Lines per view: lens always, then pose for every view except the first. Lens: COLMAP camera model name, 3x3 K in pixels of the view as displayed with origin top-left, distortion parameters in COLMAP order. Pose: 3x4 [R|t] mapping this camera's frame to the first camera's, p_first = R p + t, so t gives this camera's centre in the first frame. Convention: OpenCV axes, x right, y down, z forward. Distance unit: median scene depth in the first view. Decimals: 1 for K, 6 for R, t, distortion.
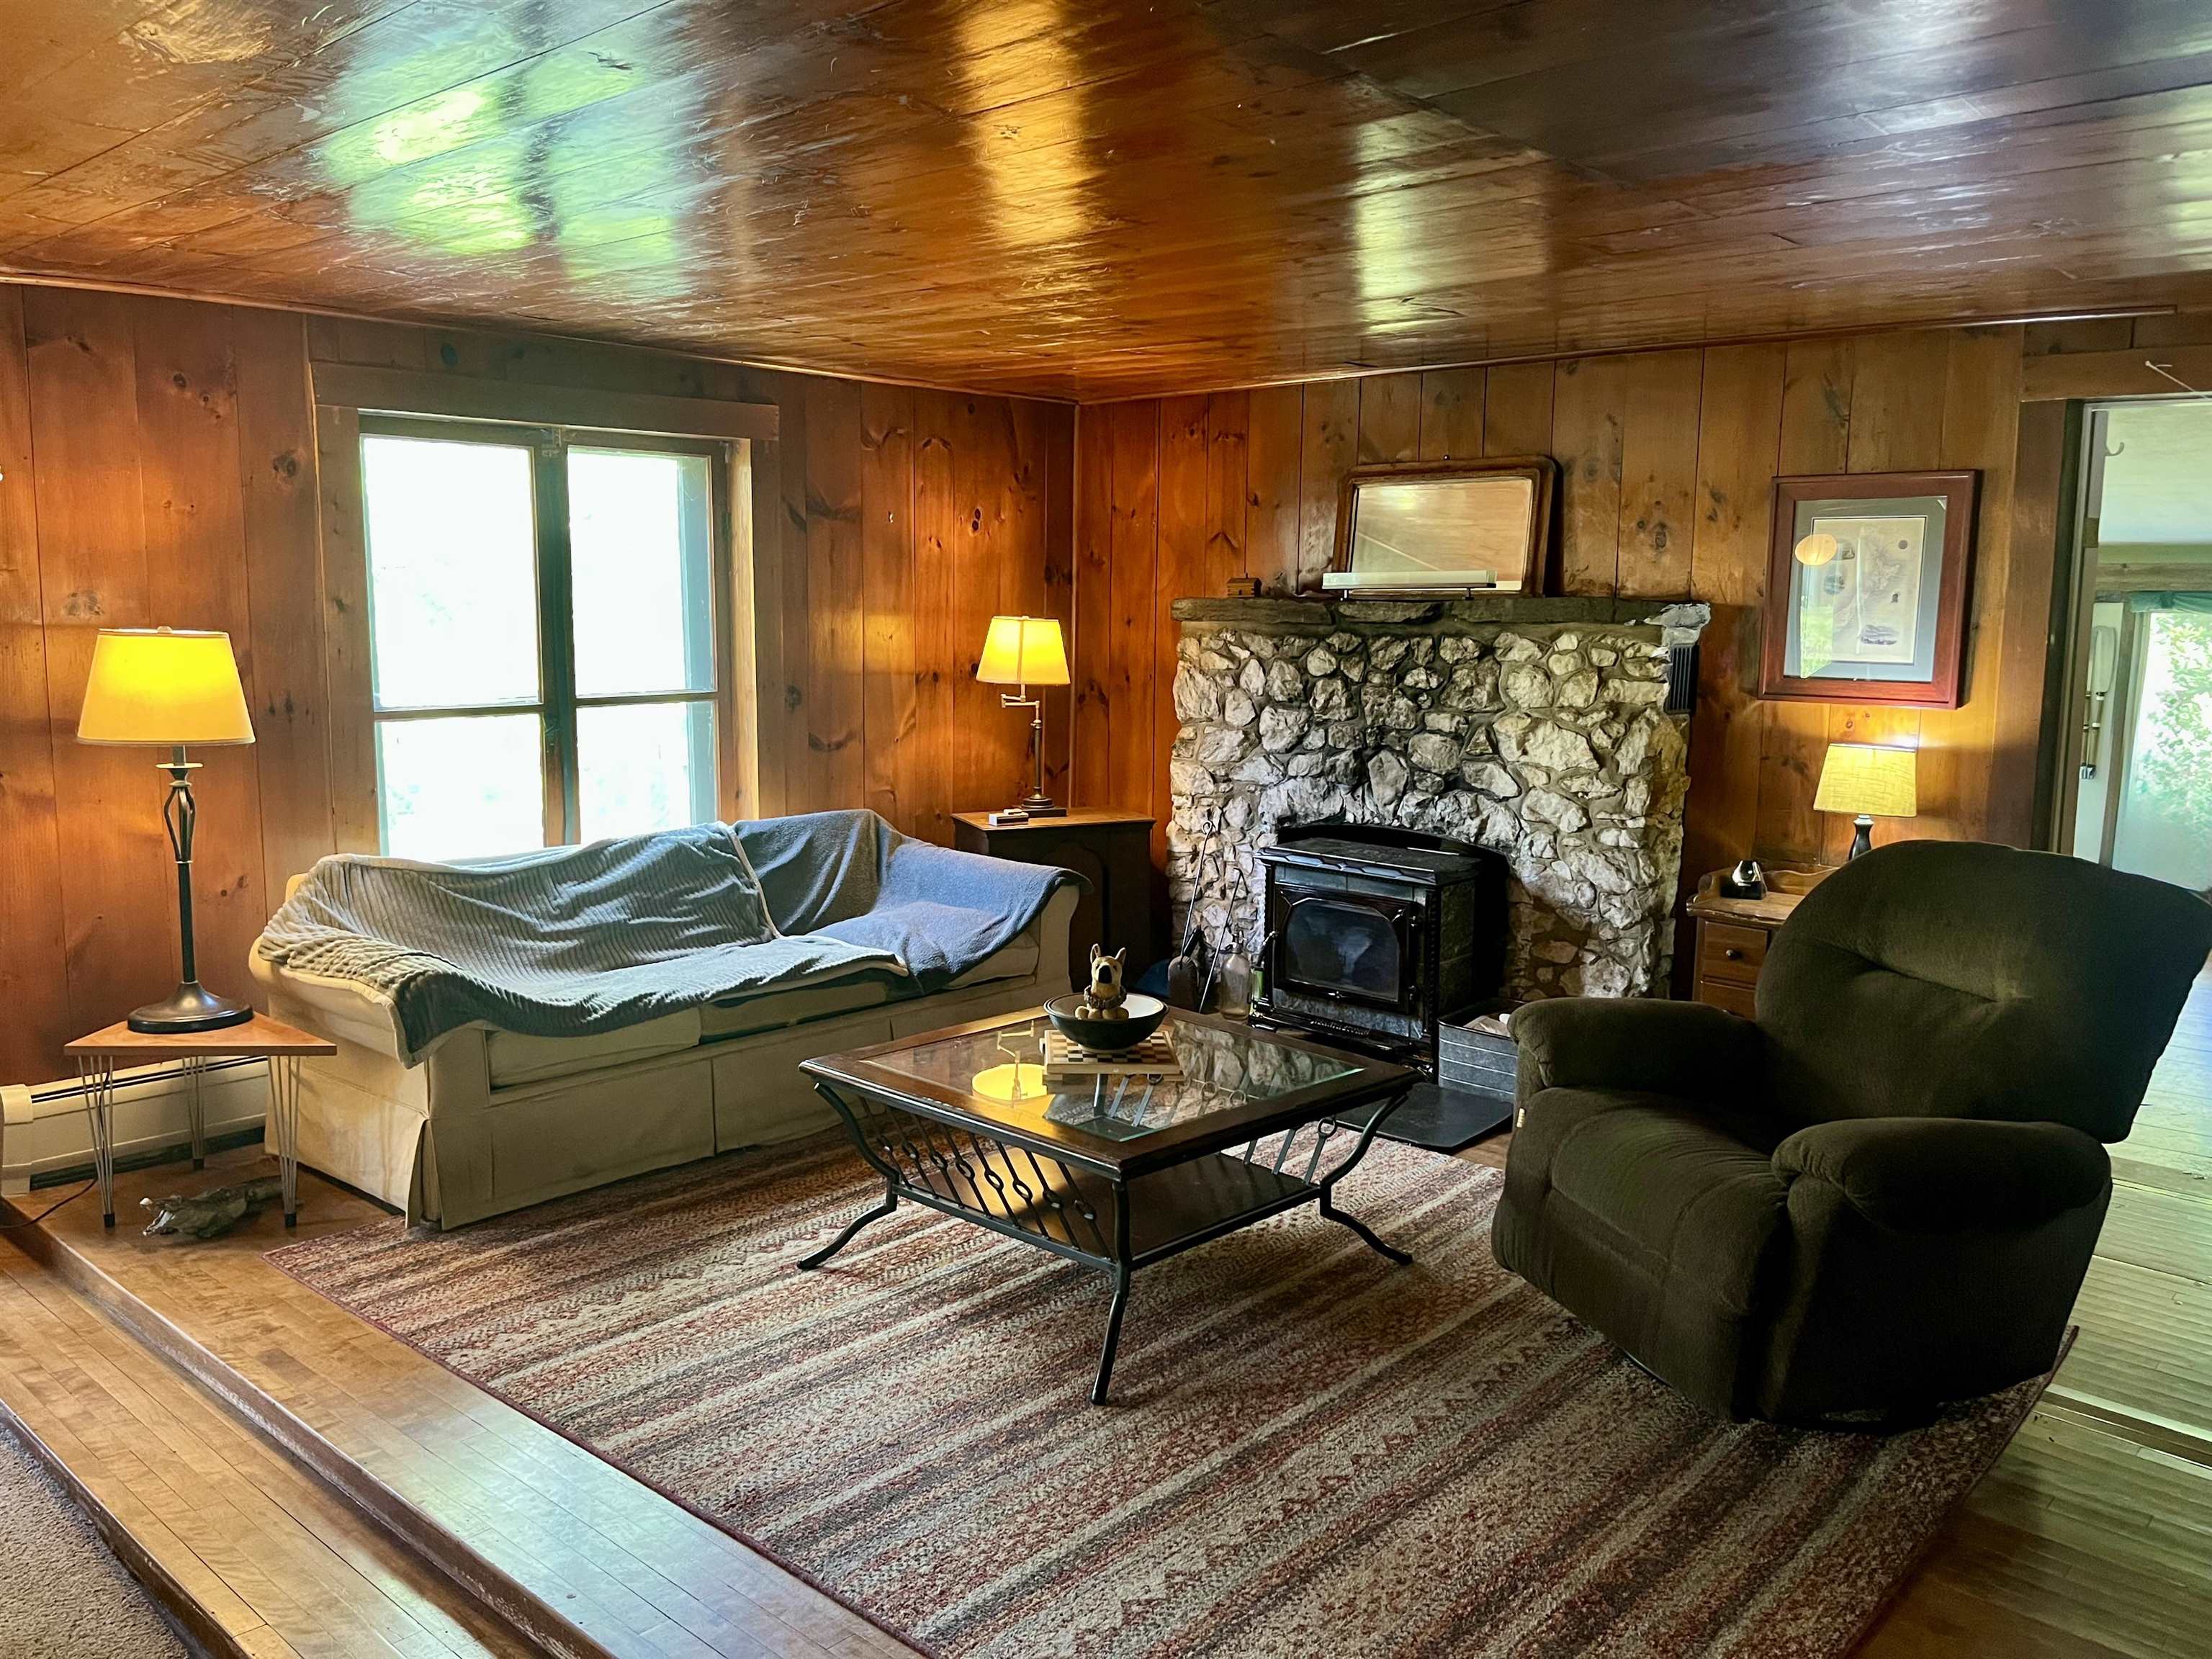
lens RADIAL K [[1692.6, 0, 1103.0], [0, 1692.6, 827.4], [0, 0, 1]] dist [0.028957, -0.039496]
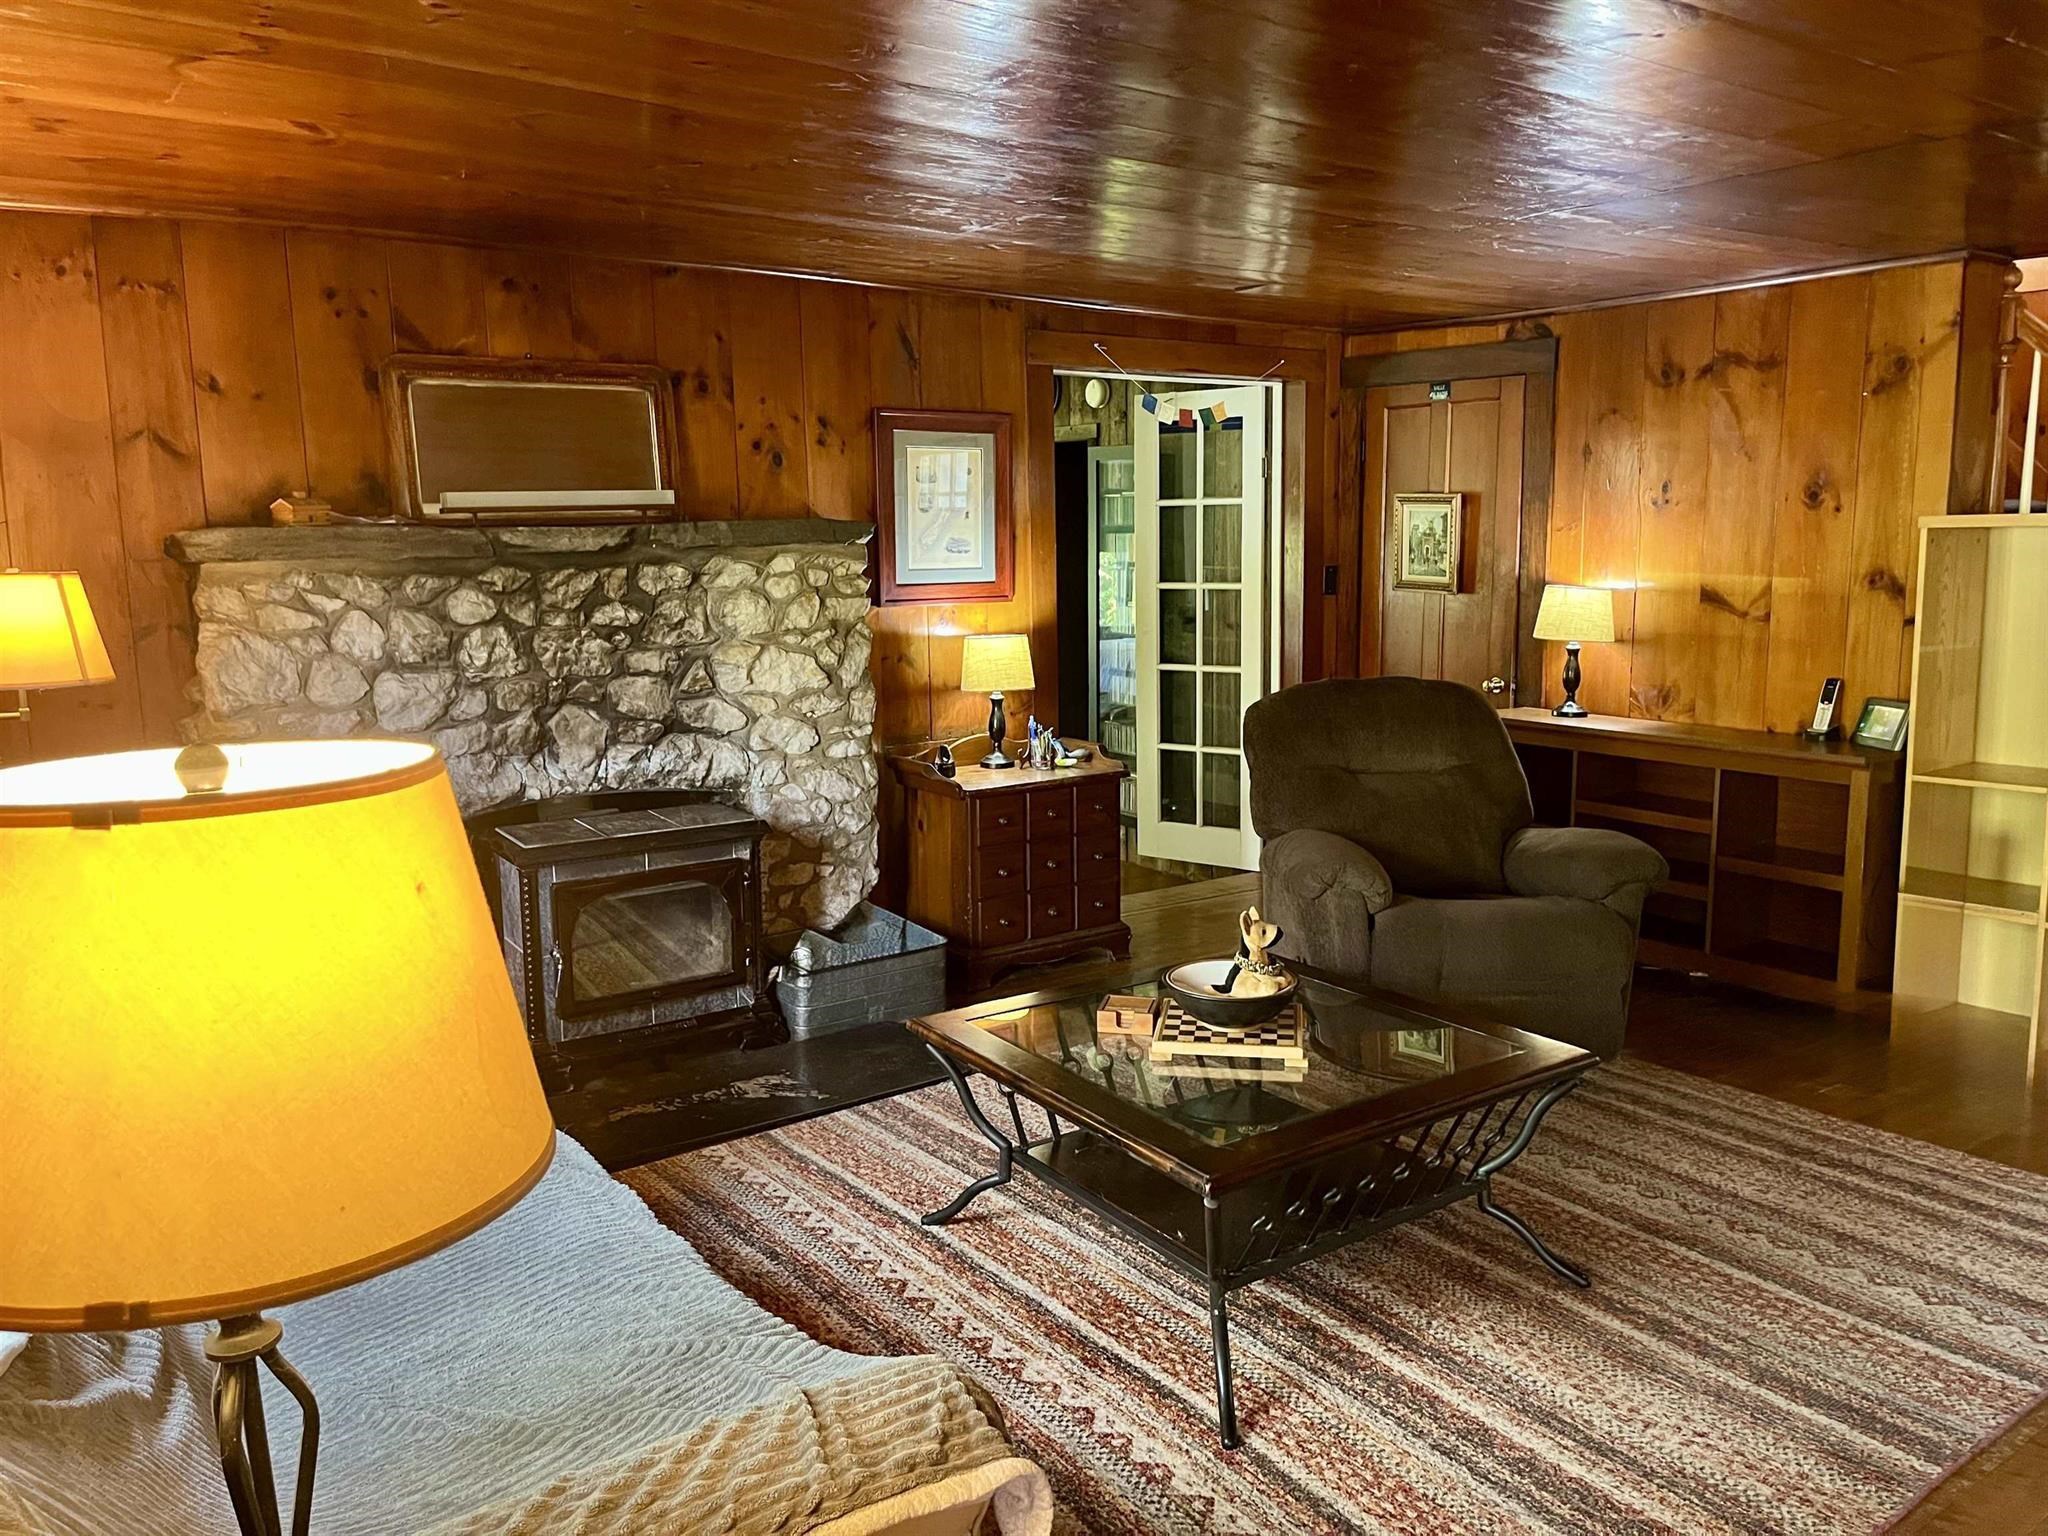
lens RADIAL K [[1567.1, 0, 1021.8], [0, 1567.1, 769.4], [0, 0, 1]] dist [0.028957, -0.039496]
pose [[0.200071, -0.171501, 0.964655, -0.585052], [0.140370, 0.979422, 0.145014, -0.102335], [-0.969674, 0.106396, 0.220028, 0.659585]]
